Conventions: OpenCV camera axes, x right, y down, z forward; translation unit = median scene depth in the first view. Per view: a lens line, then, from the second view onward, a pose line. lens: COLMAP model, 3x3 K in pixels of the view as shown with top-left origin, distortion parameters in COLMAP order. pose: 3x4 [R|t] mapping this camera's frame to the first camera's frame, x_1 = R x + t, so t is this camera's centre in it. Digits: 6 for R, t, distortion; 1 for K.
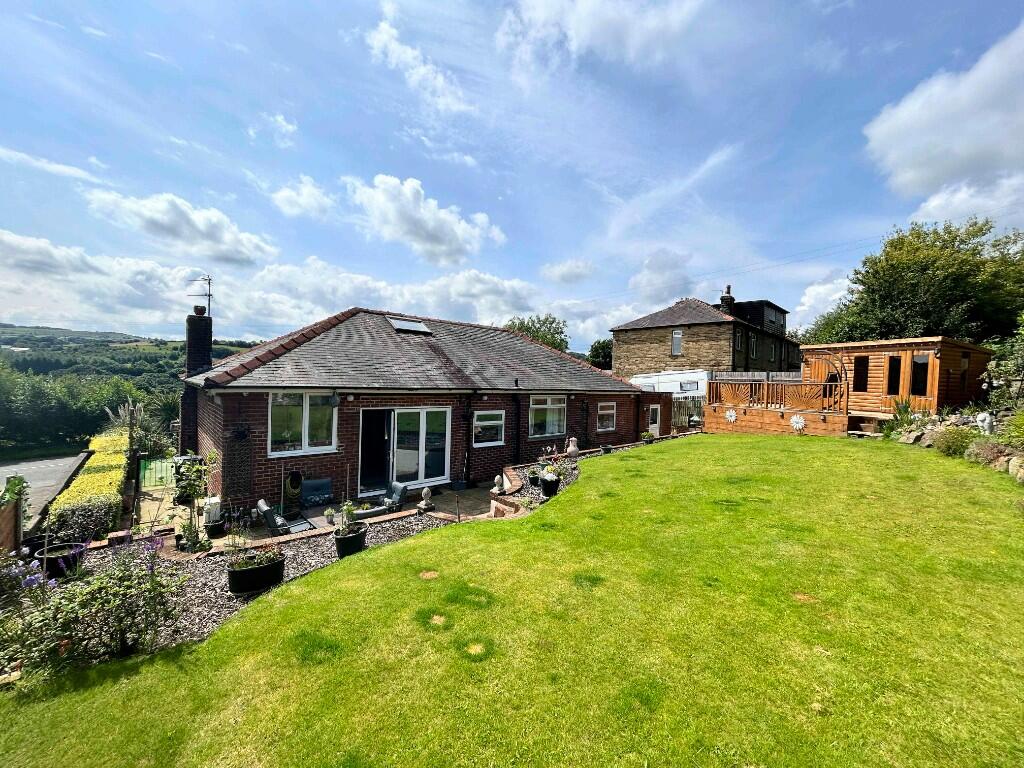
lens RADIAL K [[412.3, 0, 512.0], [0, 412.3, 384.0], [0, 0, 1]] dist [0.001964, 0.000362]
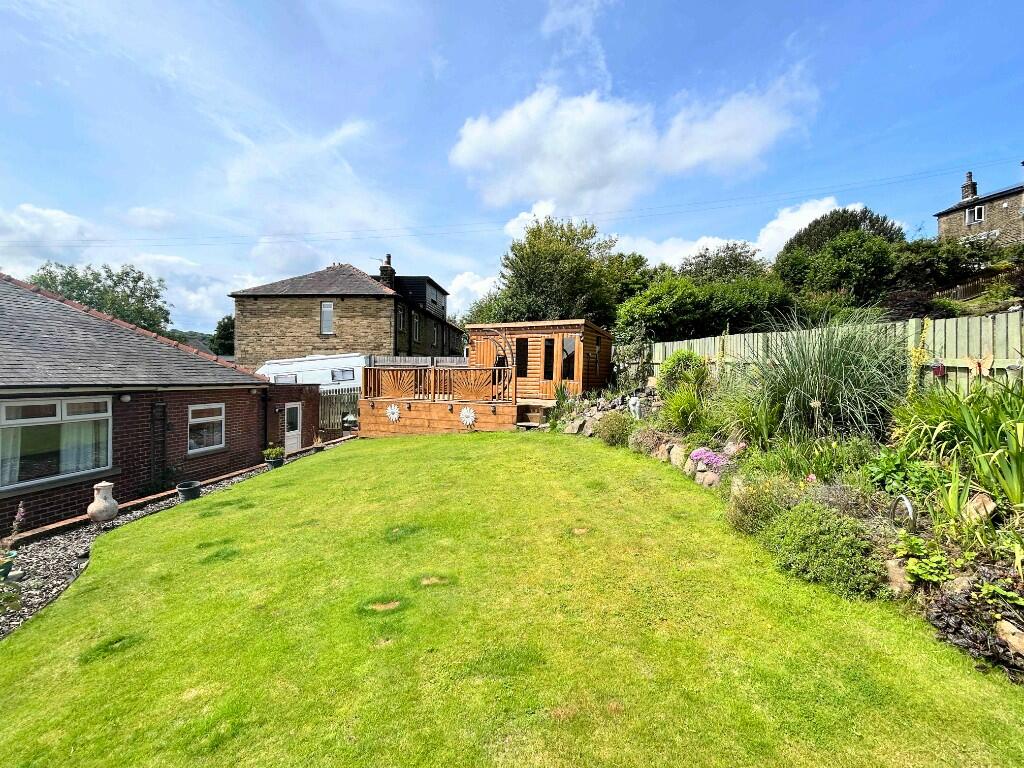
lens RADIAL K [[479.3, 0, 512.0], [0, 479.3, 384.0], [0, 0, 1]] dist [-0.000015, 0.000025]
pose [[0.746718, -0.030207, 0.664454, 0.099227], [0.016303, 0.999499, 0.027117, 0.003805], [-0.664941, -0.009416, 0.746837, 0.177886]]
